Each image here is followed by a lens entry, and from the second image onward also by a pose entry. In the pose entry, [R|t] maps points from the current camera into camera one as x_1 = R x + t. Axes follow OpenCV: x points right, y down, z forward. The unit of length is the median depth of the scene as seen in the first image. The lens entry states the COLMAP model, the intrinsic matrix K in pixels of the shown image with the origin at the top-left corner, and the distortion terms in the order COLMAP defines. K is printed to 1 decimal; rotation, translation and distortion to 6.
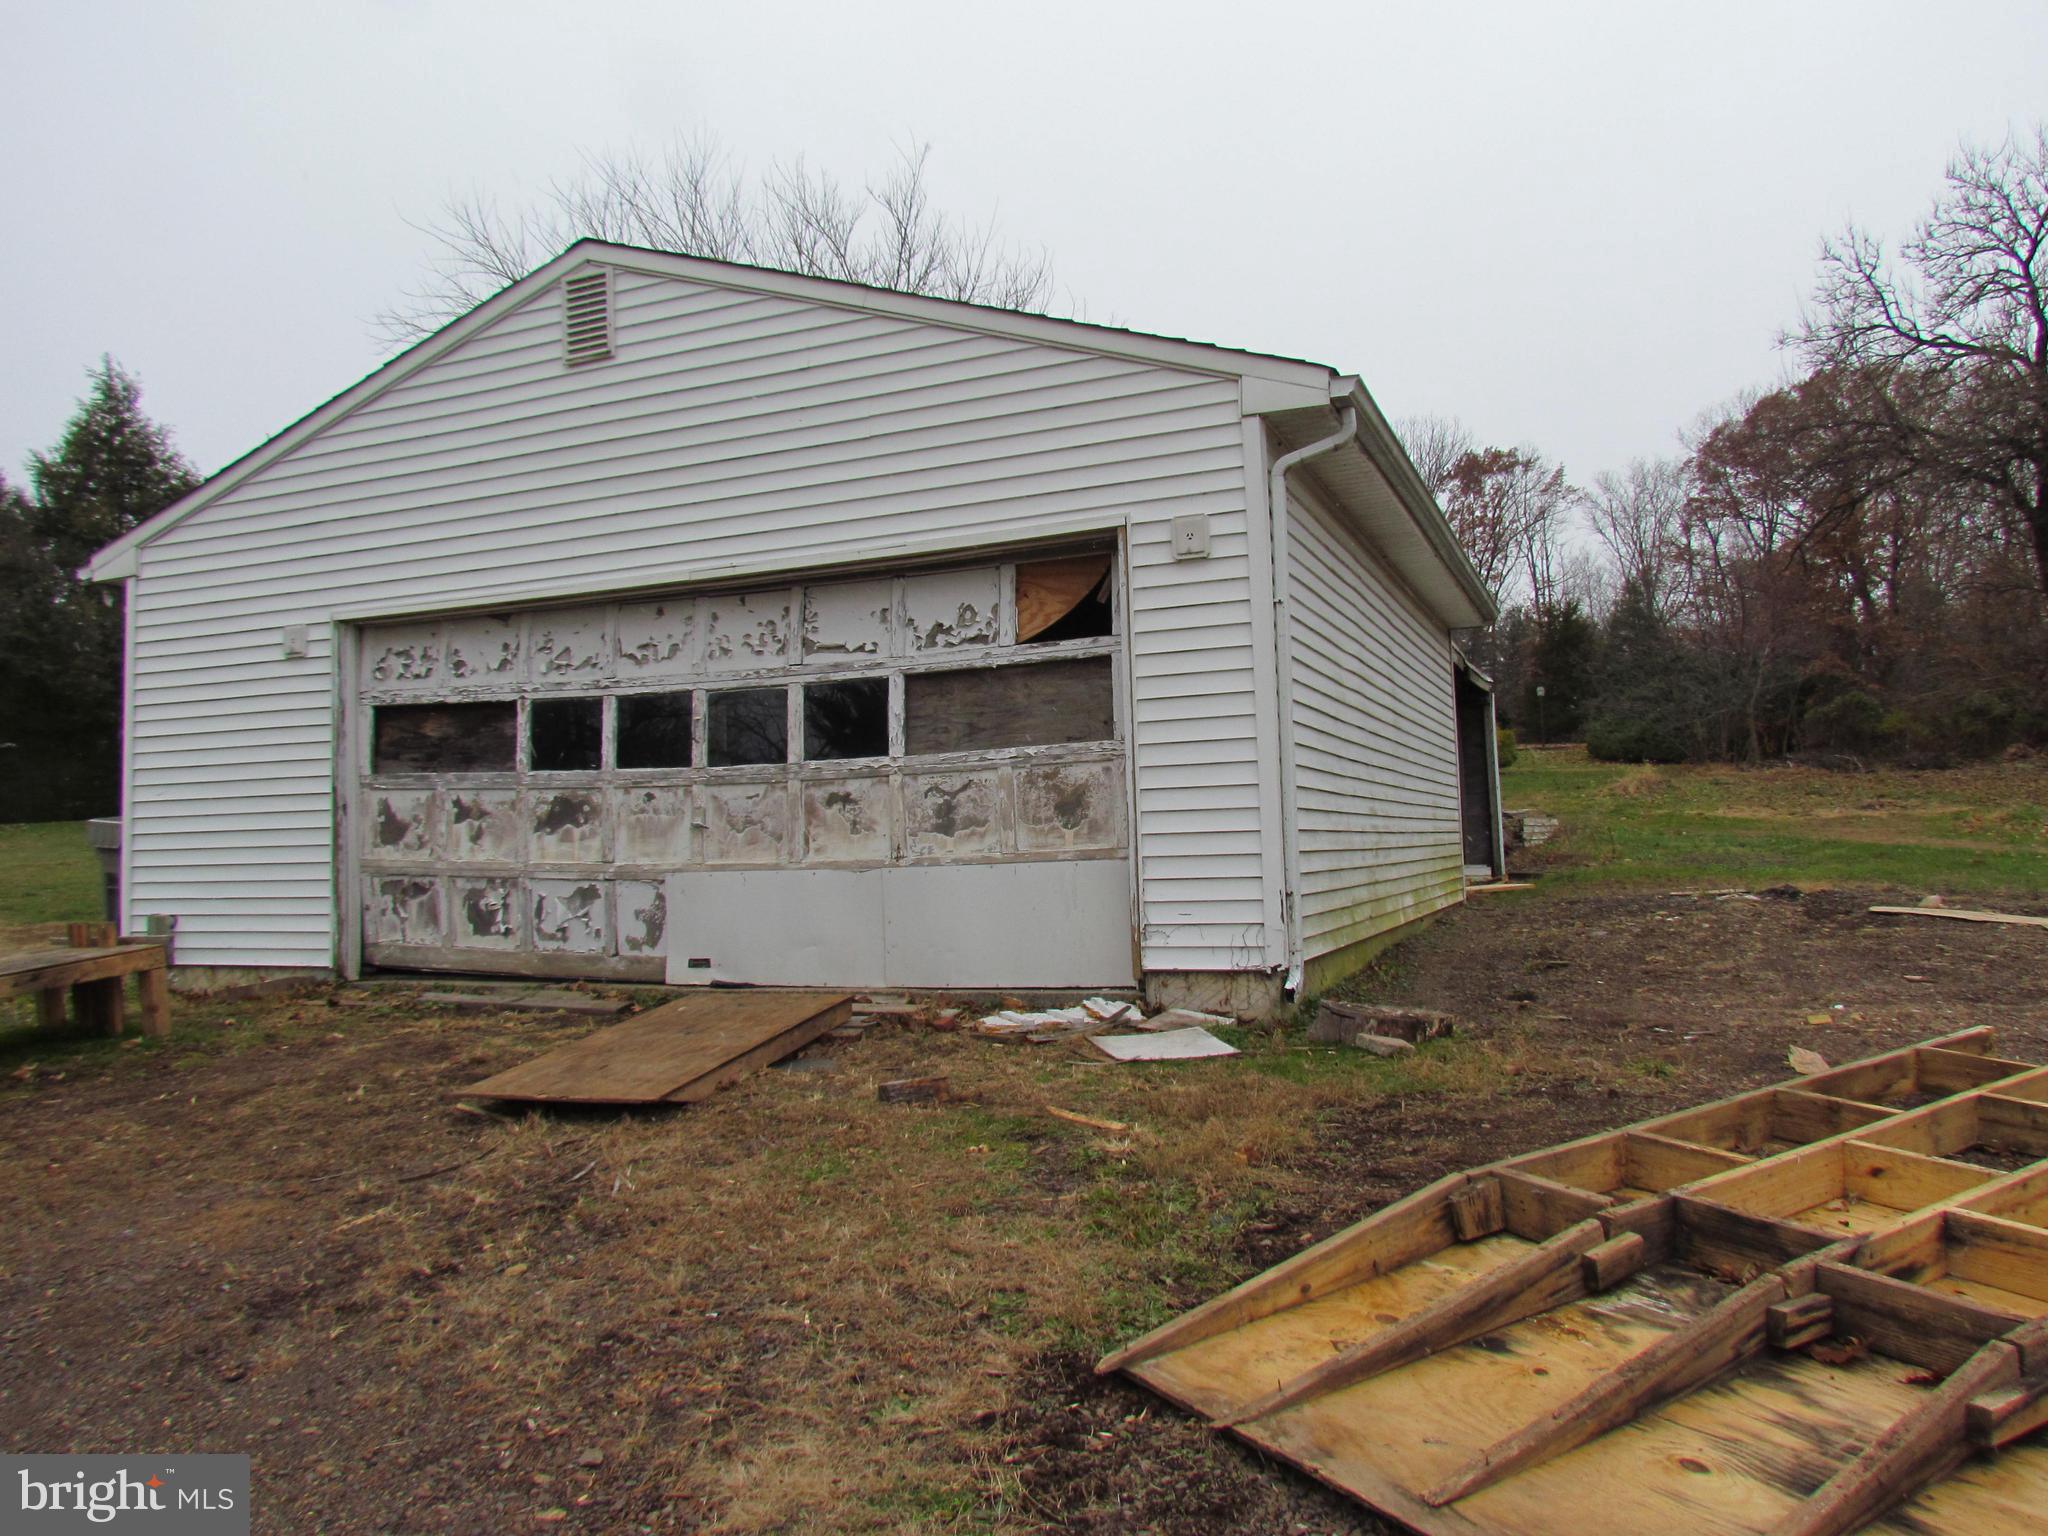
lens RADIAL K [[1474.3, 0, 1024.8], [0, 1474.3, 762.2], [0, 0, 1]] dist [-0.005509, -0.006207]
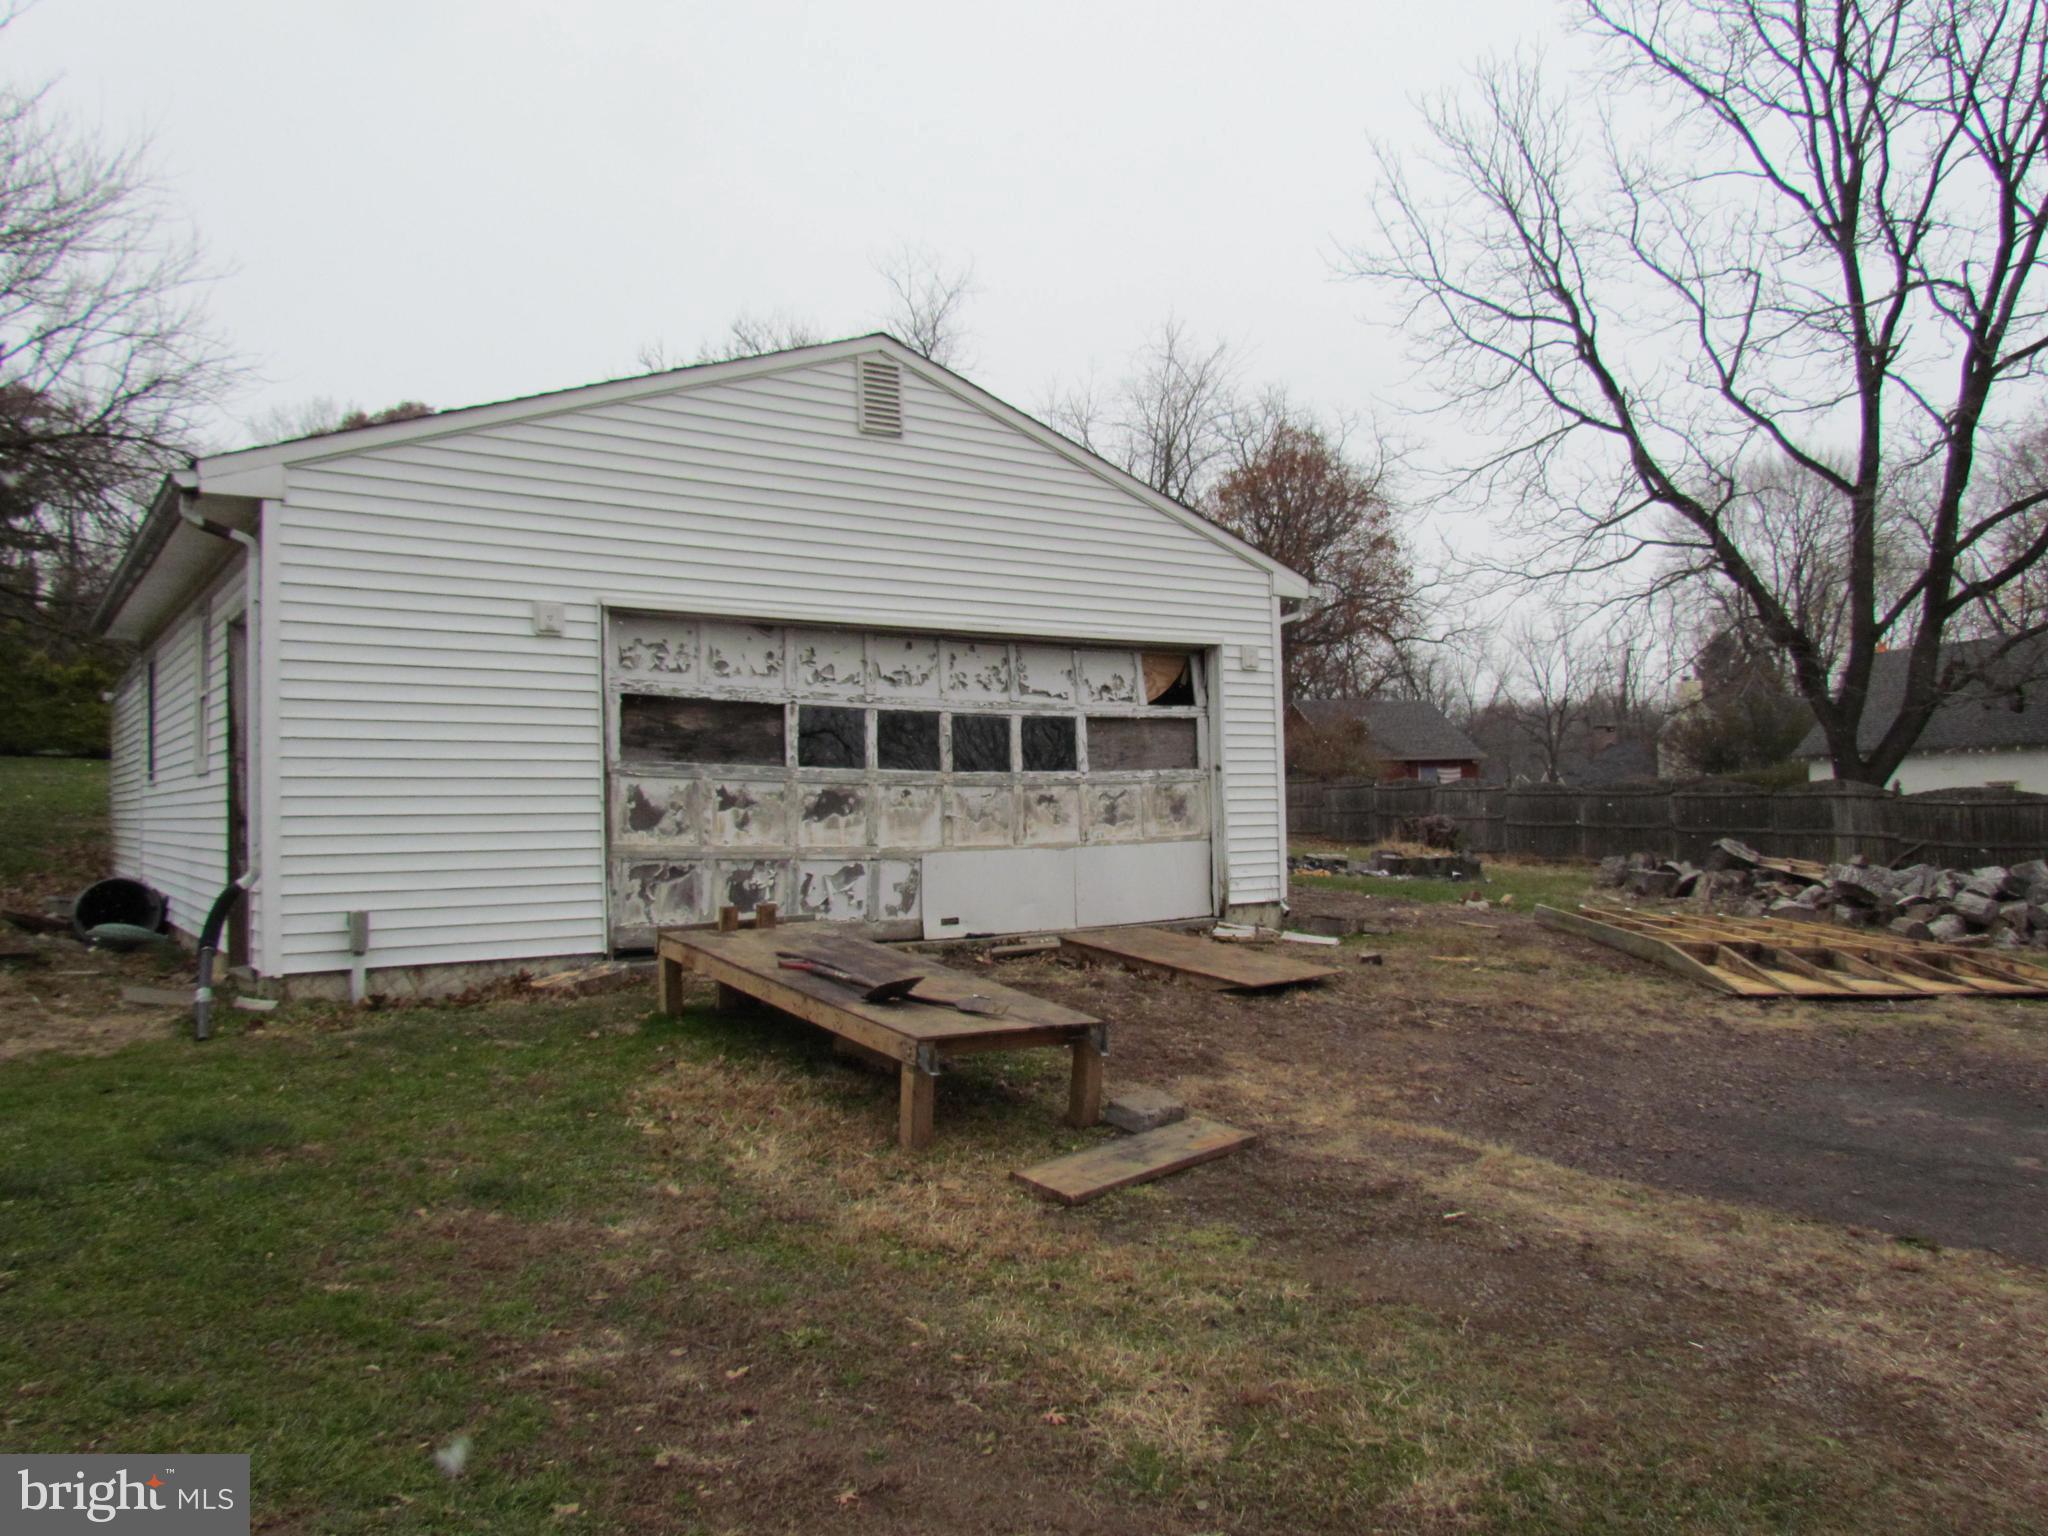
lens RADIAL K [[1474.3, 0, 1023.8], [0, 1474.3, 772.0], [0, 0, 1]] dist [-0.005509, -0.006207]
pose [[0.520787, 0.041571, 0.852674, -1.273913], [-0.041601, 0.998863, -0.023290, 0.030753], [-0.852672, -0.023343, 0.521924, 0.258209]]
